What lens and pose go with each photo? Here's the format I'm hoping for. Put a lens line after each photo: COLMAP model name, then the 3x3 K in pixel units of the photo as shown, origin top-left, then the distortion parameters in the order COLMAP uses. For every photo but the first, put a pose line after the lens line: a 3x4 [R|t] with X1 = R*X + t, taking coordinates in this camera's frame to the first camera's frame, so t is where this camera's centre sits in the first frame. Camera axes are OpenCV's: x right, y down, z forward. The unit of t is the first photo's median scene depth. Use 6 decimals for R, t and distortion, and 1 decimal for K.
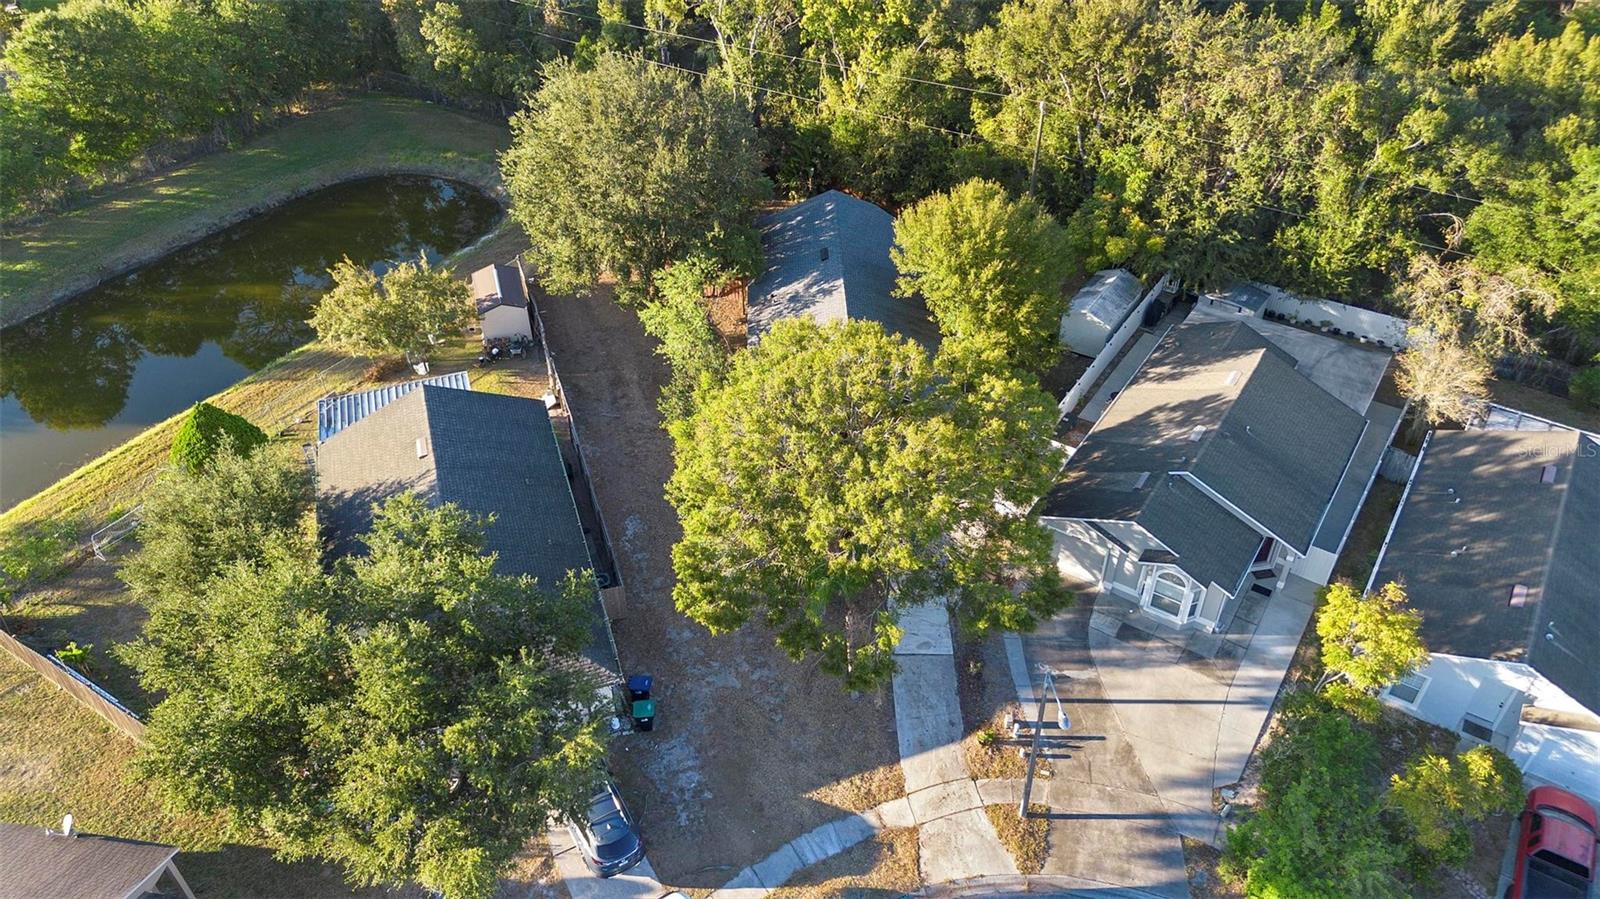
lens RADIAL K [[1178.9, 0, 800.7], [0, 1178.9, 413.5], [0, 0, 1]] dist [0.079543, 0.000794]
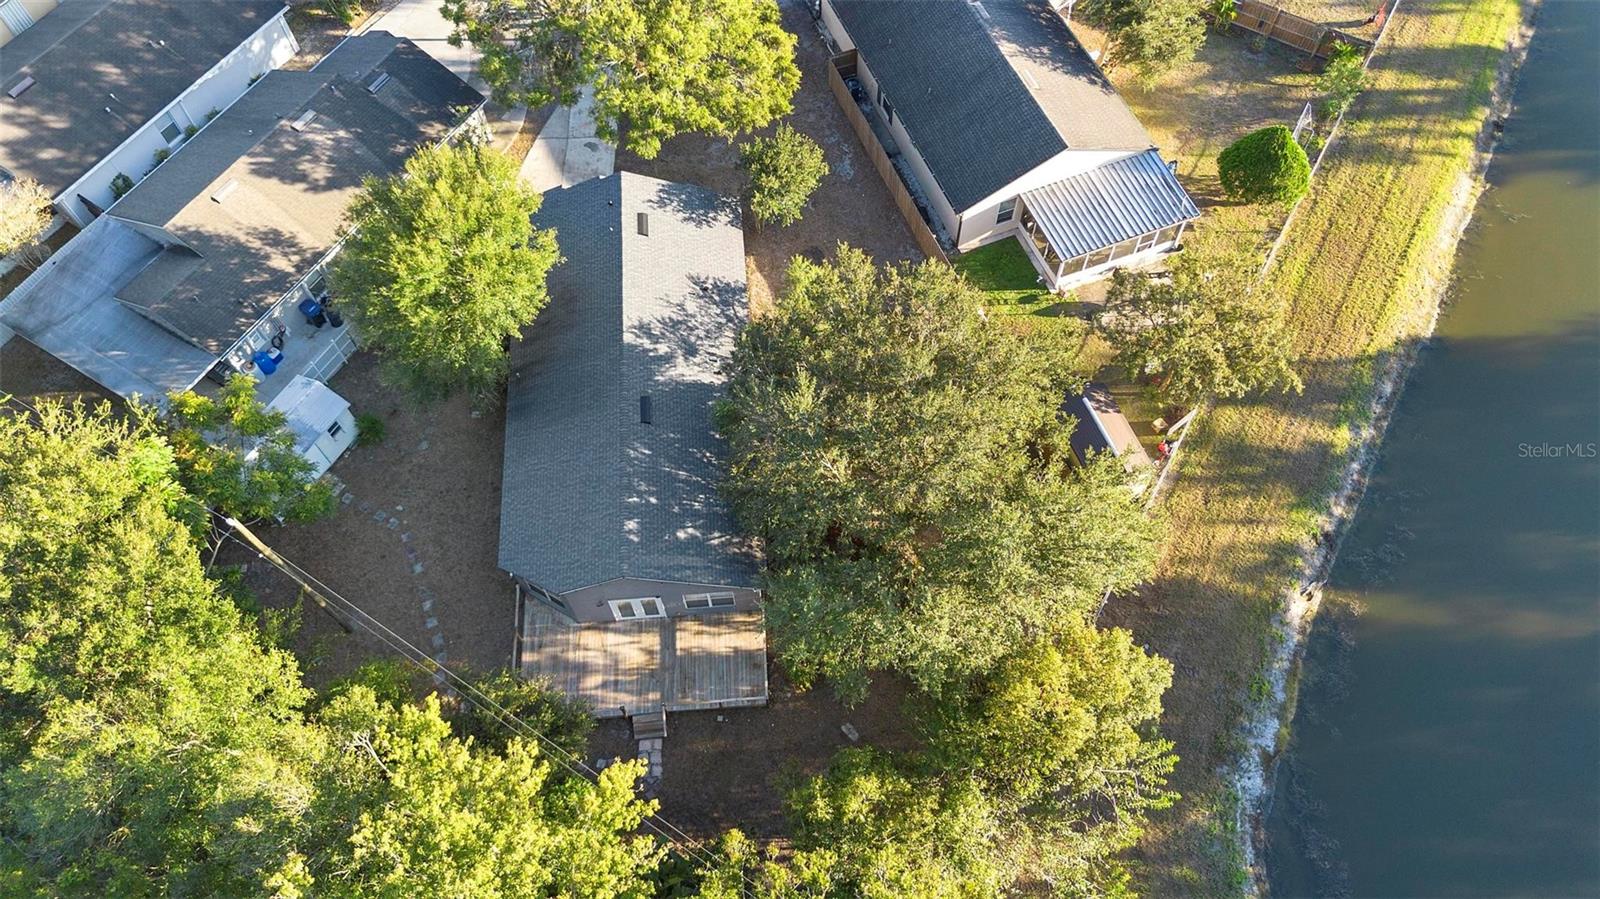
lens RADIAL K [[1164.6, 0, 800.0], [0, 1164.6, 449.5], [0, 0, 1]] dist [0.053674, -0.004164]
pose [[-0.998620, 0.052396, -0.003519, -0.087058], [-0.009395, -0.112315, 0.993628, -1.048761], [0.051667, 0.992290, 0.112653, 1.181436]]
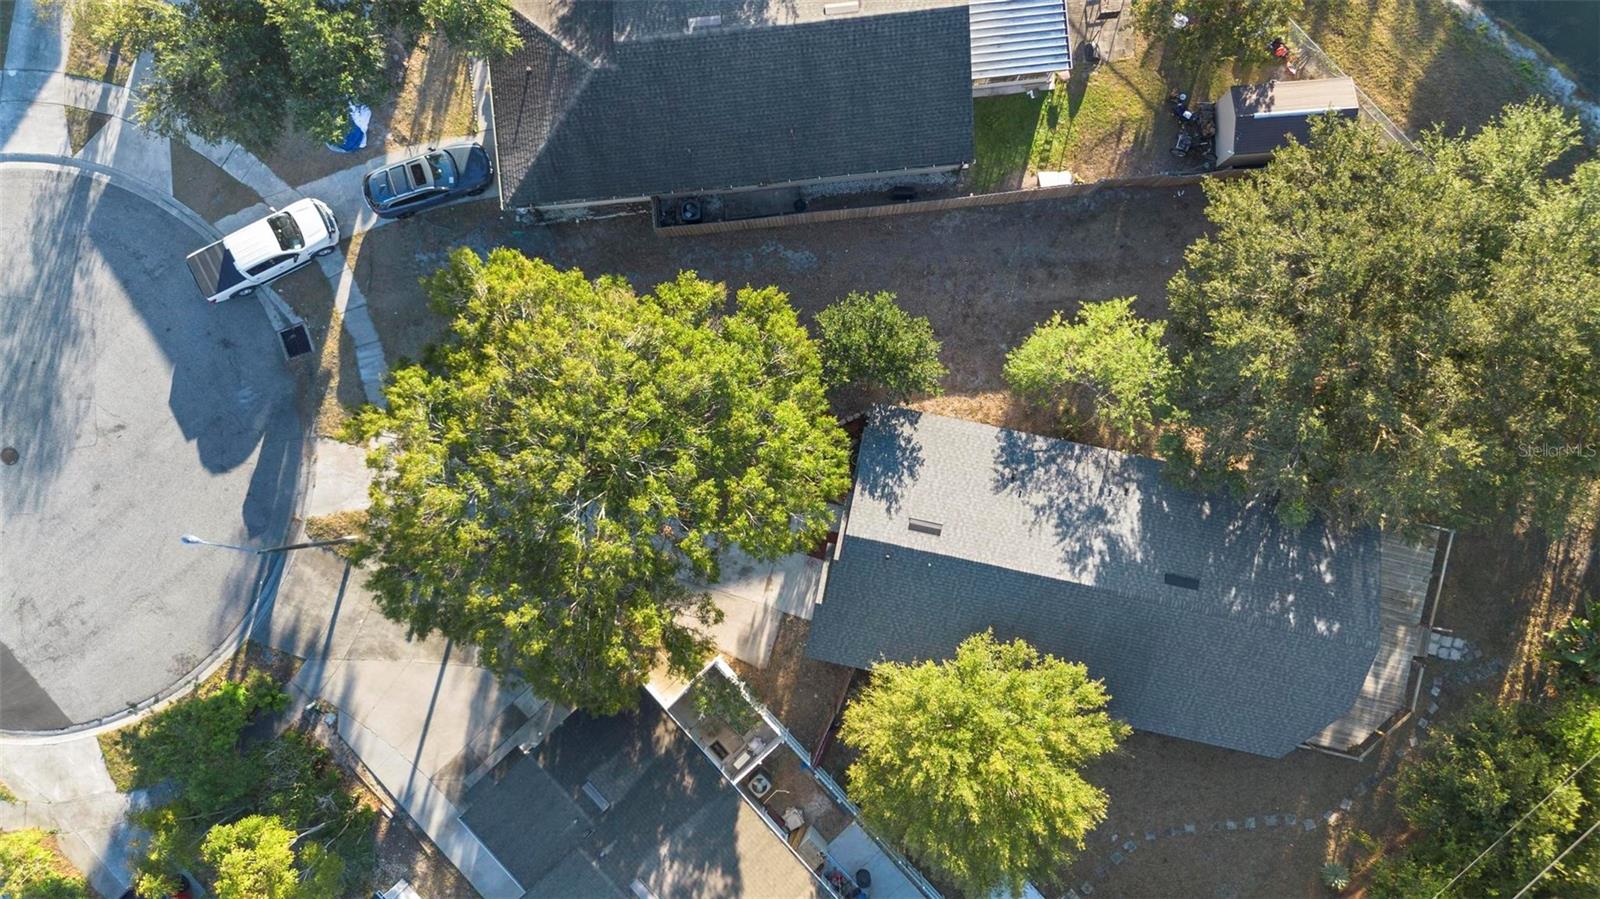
lens RADIAL K [[1164.6, 0, 800.0], [0, 1164.6, 449.5], [0, 0, 1]] dist [0.053674, -0.004164]
pose [[-0.233596, 0.972277, 0.010531, -0.011287], [-0.561806, -0.143802, 0.814675, -0.675793], [0.793604, 0.184388, 0.579823, 0.536144]]
